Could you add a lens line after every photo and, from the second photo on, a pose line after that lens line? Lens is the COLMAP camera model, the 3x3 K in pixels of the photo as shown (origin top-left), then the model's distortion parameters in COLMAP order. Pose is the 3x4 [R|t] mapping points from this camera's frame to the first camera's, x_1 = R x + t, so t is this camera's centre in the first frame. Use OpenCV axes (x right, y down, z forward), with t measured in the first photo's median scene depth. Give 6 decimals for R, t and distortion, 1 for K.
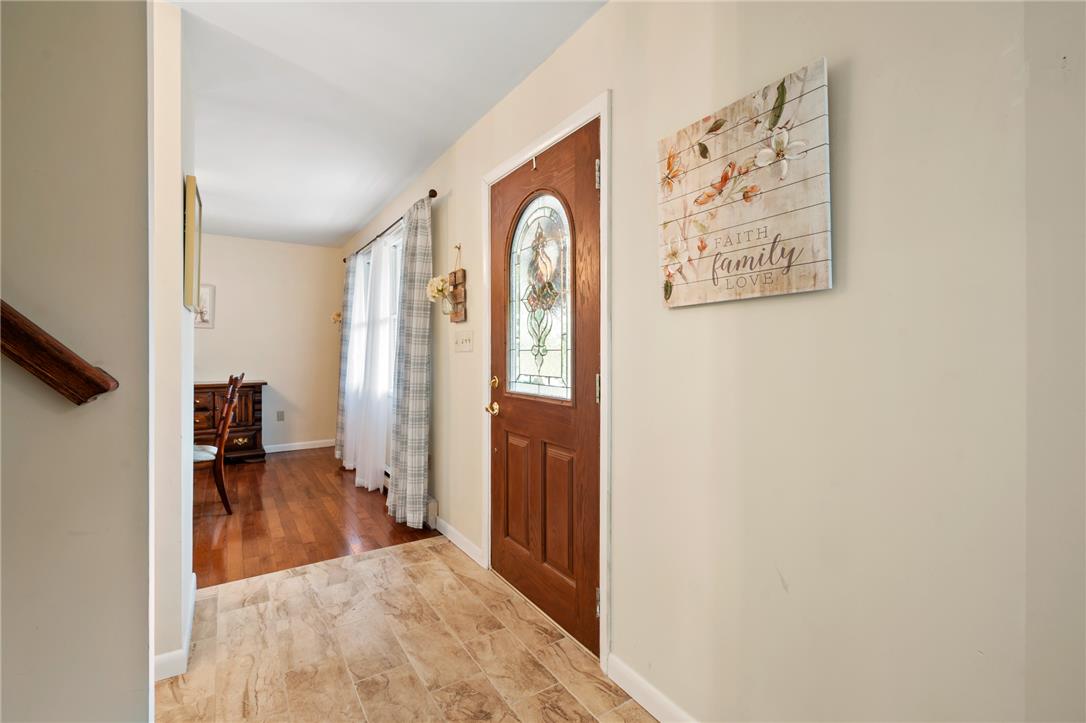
lens RADIAL K [[493.5, 0, 547.0], [0, 493.5, 356.6], [0, 0, 1]] dist [0.003166, -0.000640]
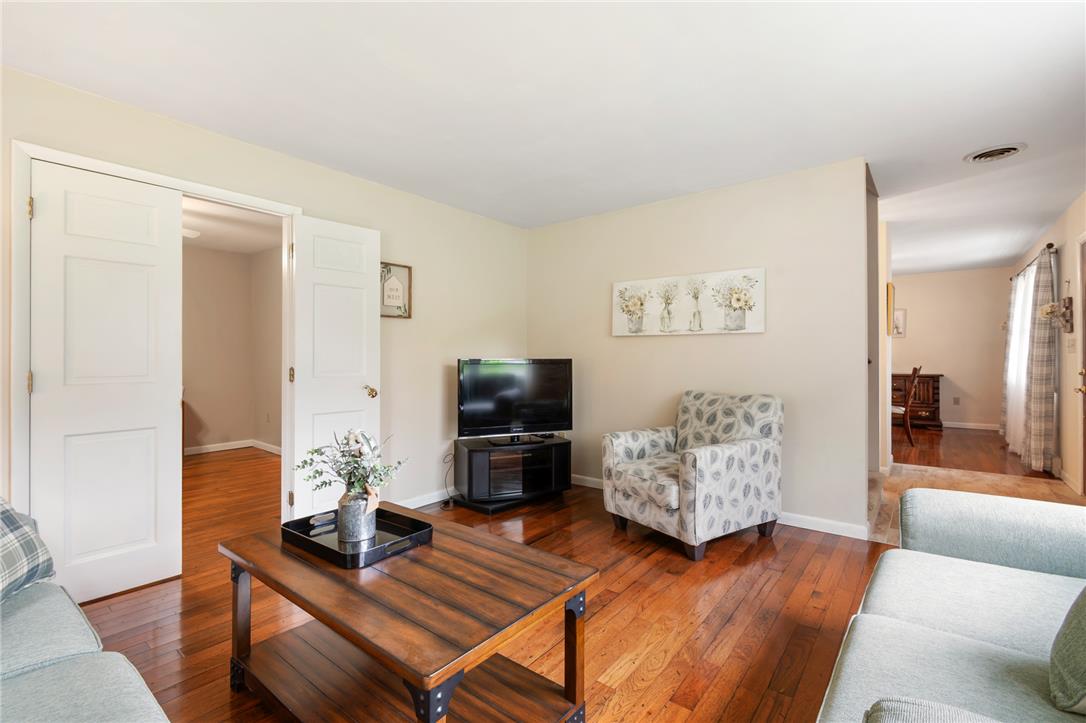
lens RADIAL K [[488.0, 0, 553.9], [0, 488.0, 354.3], [0, 0, 1]] dist [-0.002420, -0.000883]
pose [[0.334832, -0.004506, -0.942267, 0.680464], [0.000091, 0.999989, -0.004750, 0.001404], [0.942278, 0.001505, 0.334829, -0.940297]]
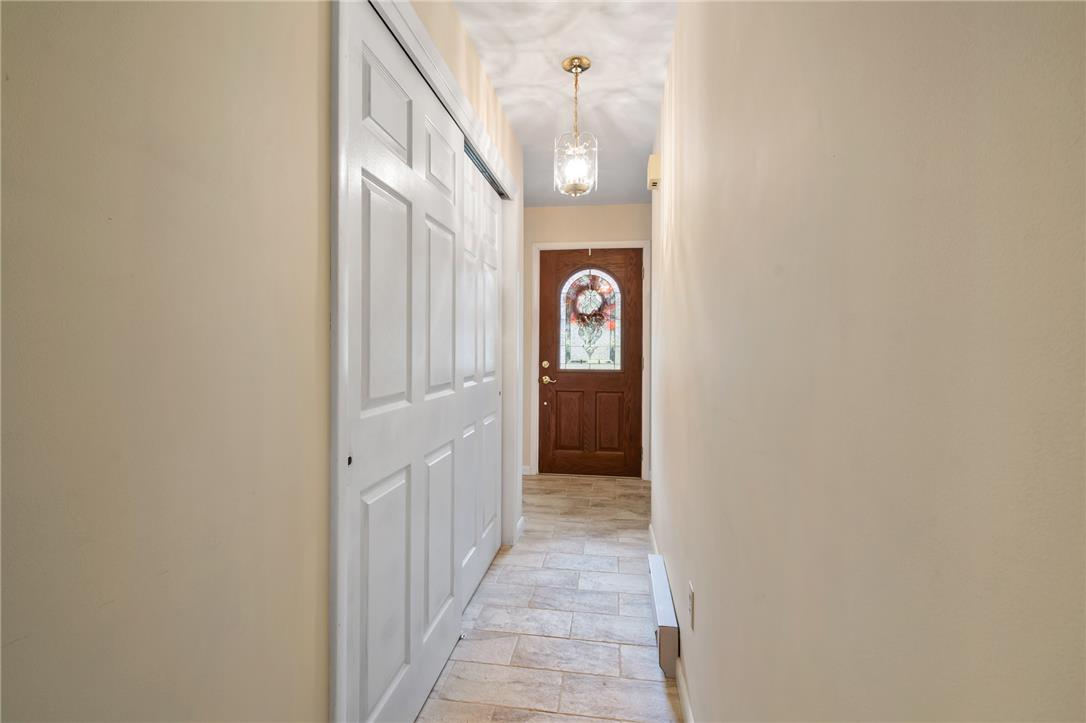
lens RADIAL K [[498.7, 0, 543.0], [0, 498.7, 361.5], [0, 0, 1]] dist [0.001101, -0.000110]
pose [[0.655328, -0.014190, 0.755211, -1.368117], [0.002482, 0.999859, 0.016632, 0.010418], [-0.755340, -0.009025, 0.655271, -0.140213]]
